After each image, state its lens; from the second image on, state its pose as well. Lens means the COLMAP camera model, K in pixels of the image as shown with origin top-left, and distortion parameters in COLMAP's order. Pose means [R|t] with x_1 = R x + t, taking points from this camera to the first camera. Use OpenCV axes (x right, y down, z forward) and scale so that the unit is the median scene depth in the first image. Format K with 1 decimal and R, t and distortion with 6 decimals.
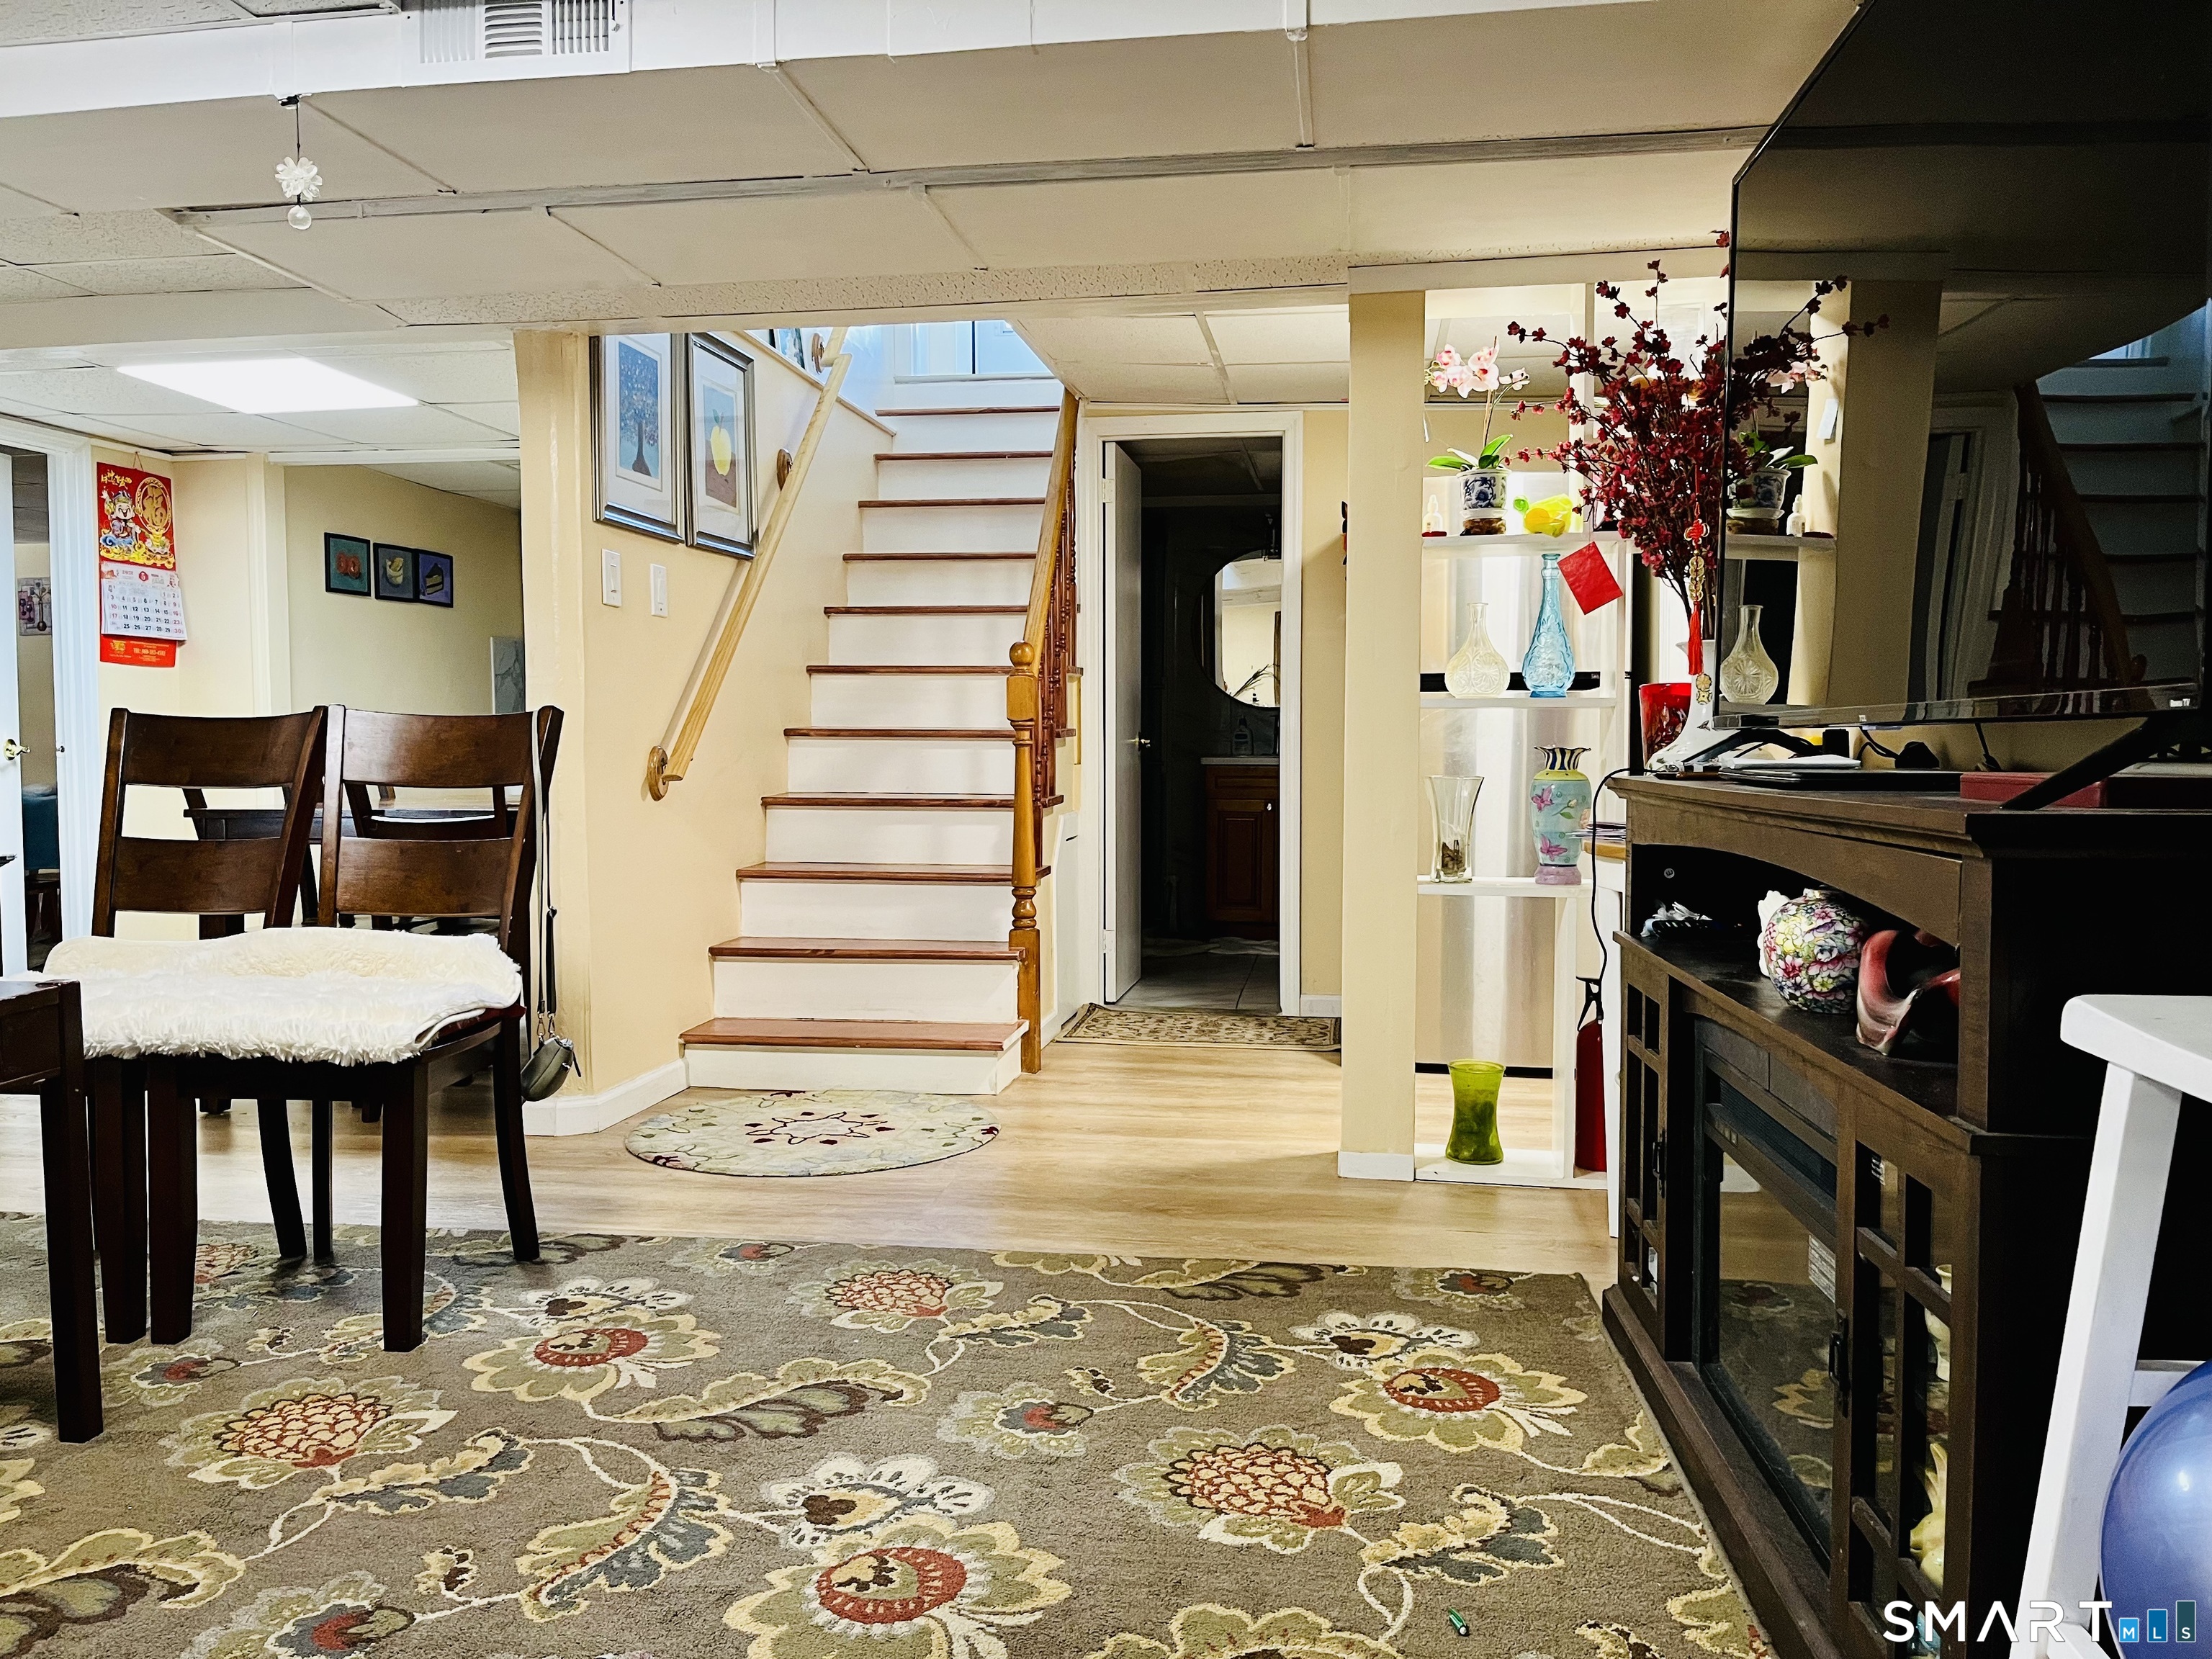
lens RADIAL K [[1661.3, 0, 1103.0], [0, 1661.3, 830.1], [0, 0, 1]] dist [-0.005410, -0.019425]
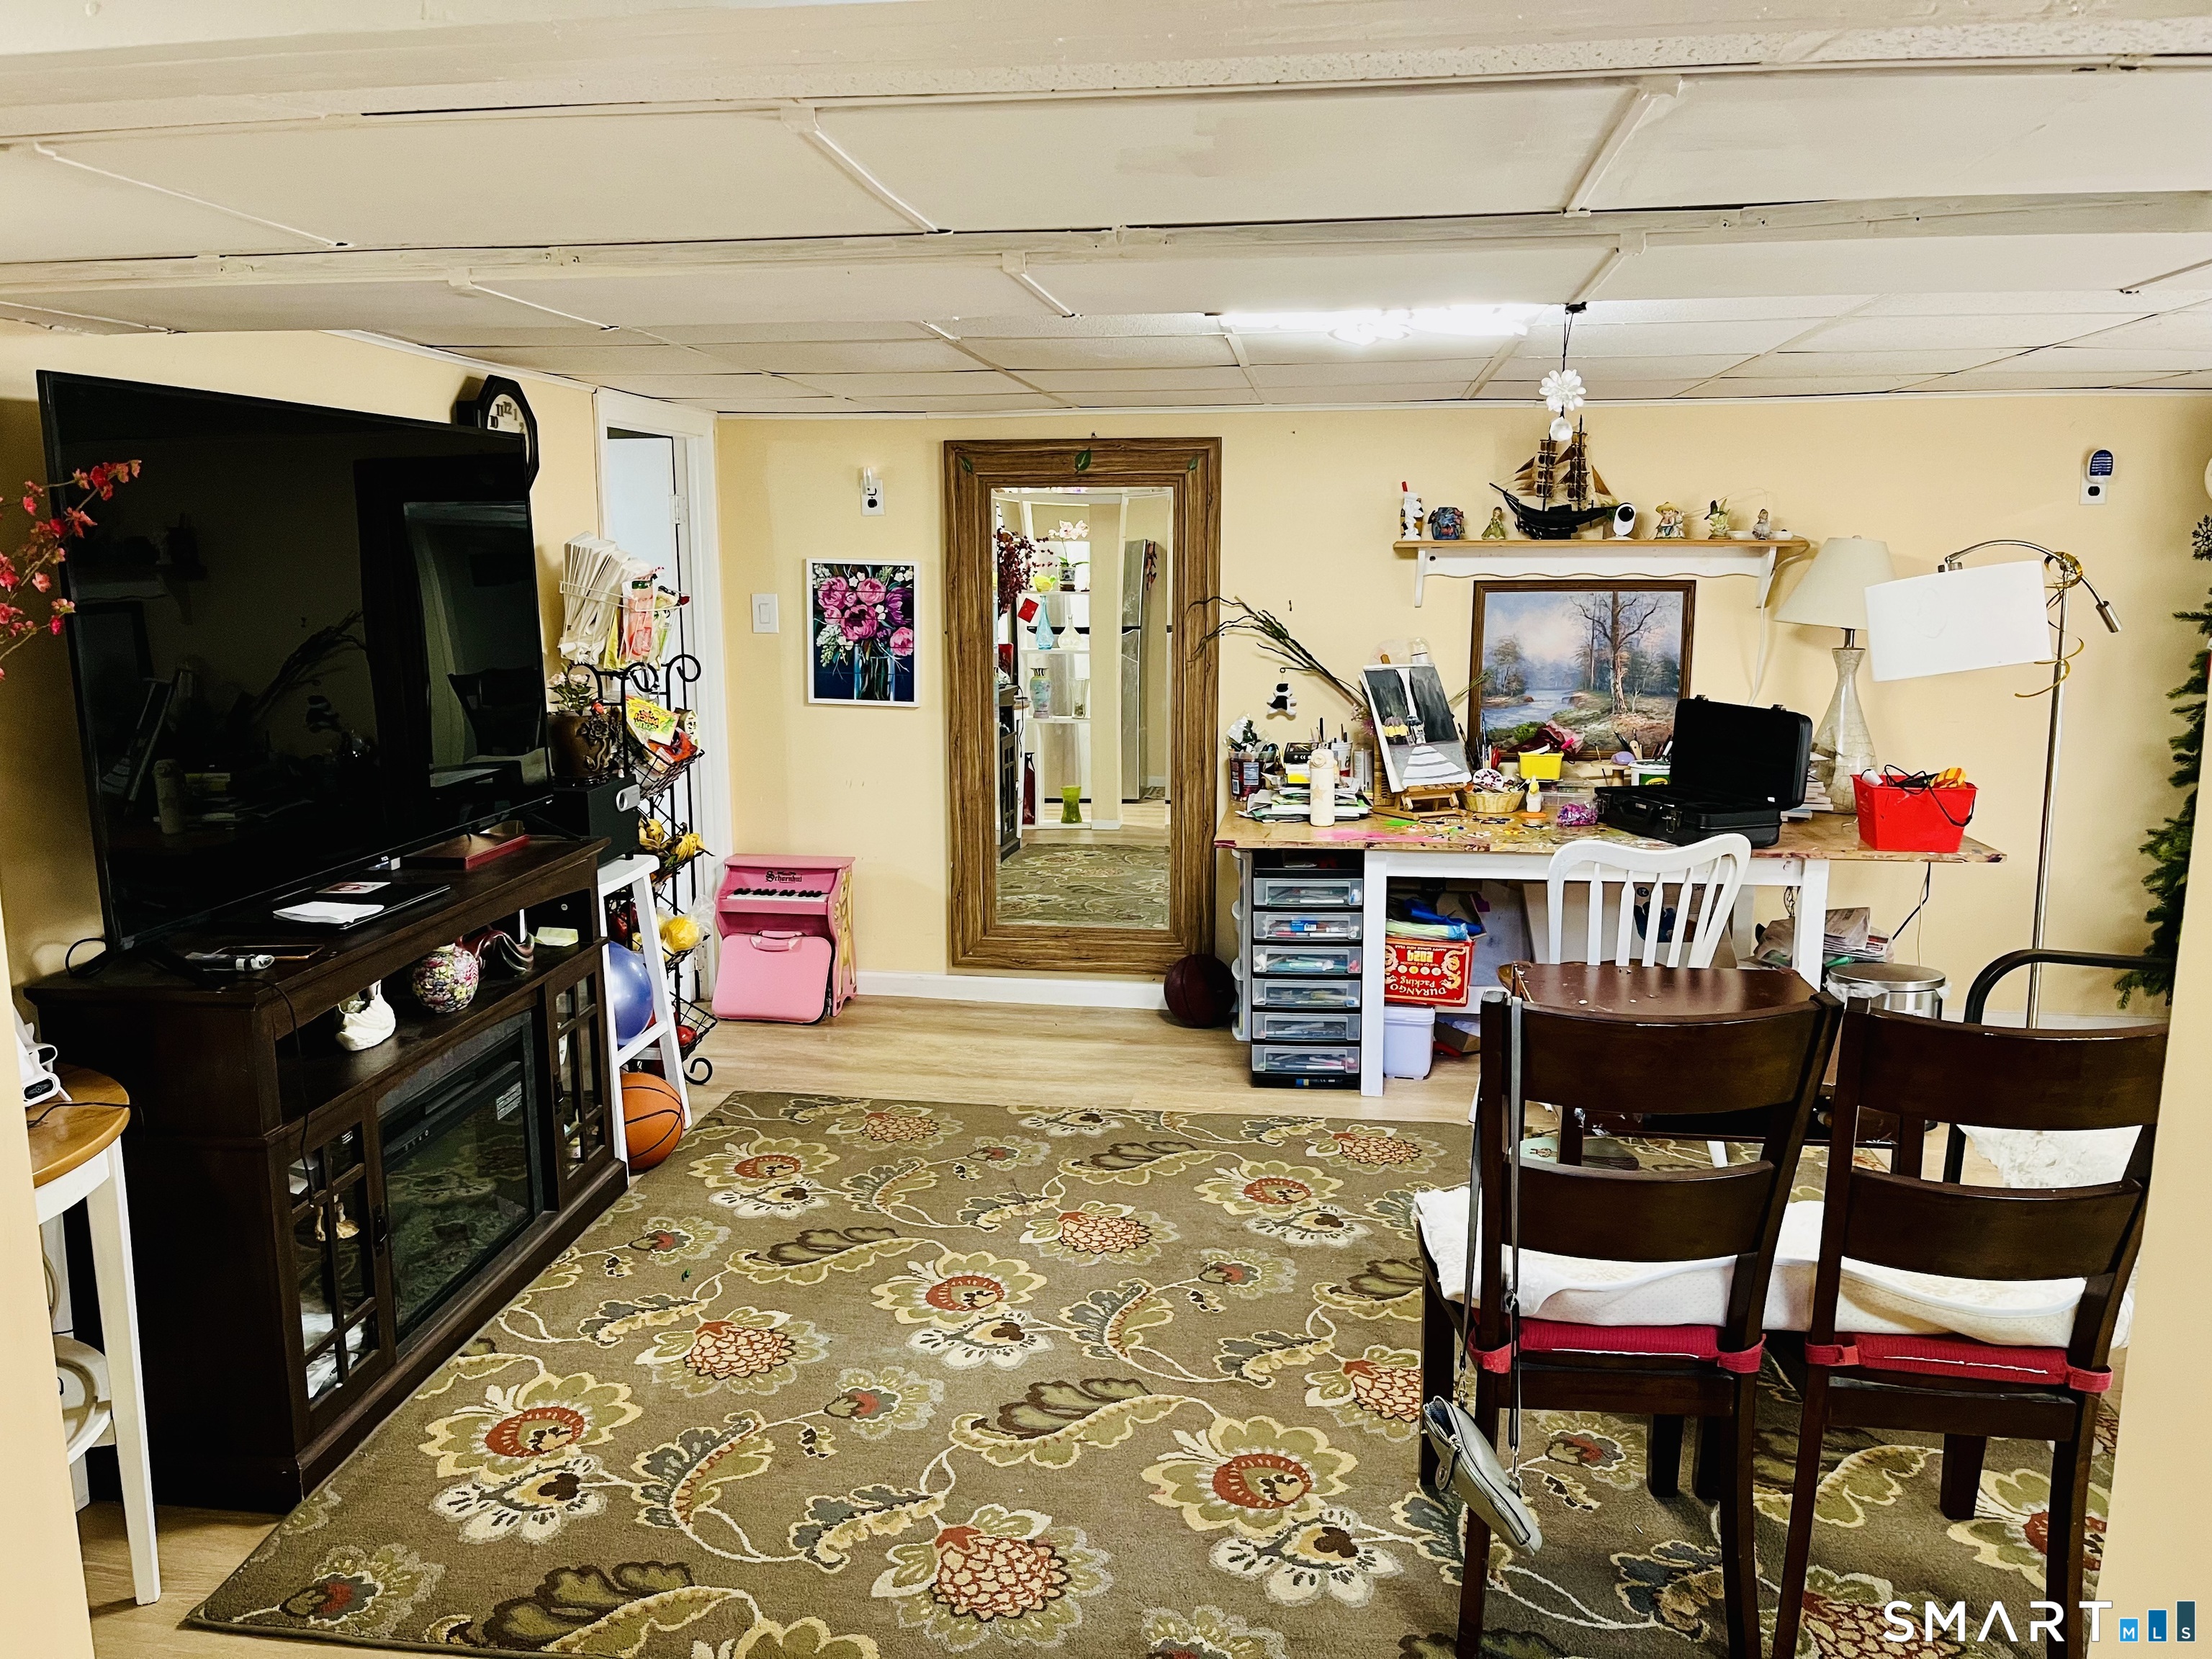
lens RADIAL K [[1661.3, 0, 1102.0], [0, 1661.3, 831.0], [0, 0, 1]] dist [-0.005410, -0.019425]
pose [[-0.999988, -0.001323, -0.004617, -0.216339], [-0.002318, 0.974927, 0.222511, -0.384454], [0.004207, 0.222519, -0.974919, 2.155565]]
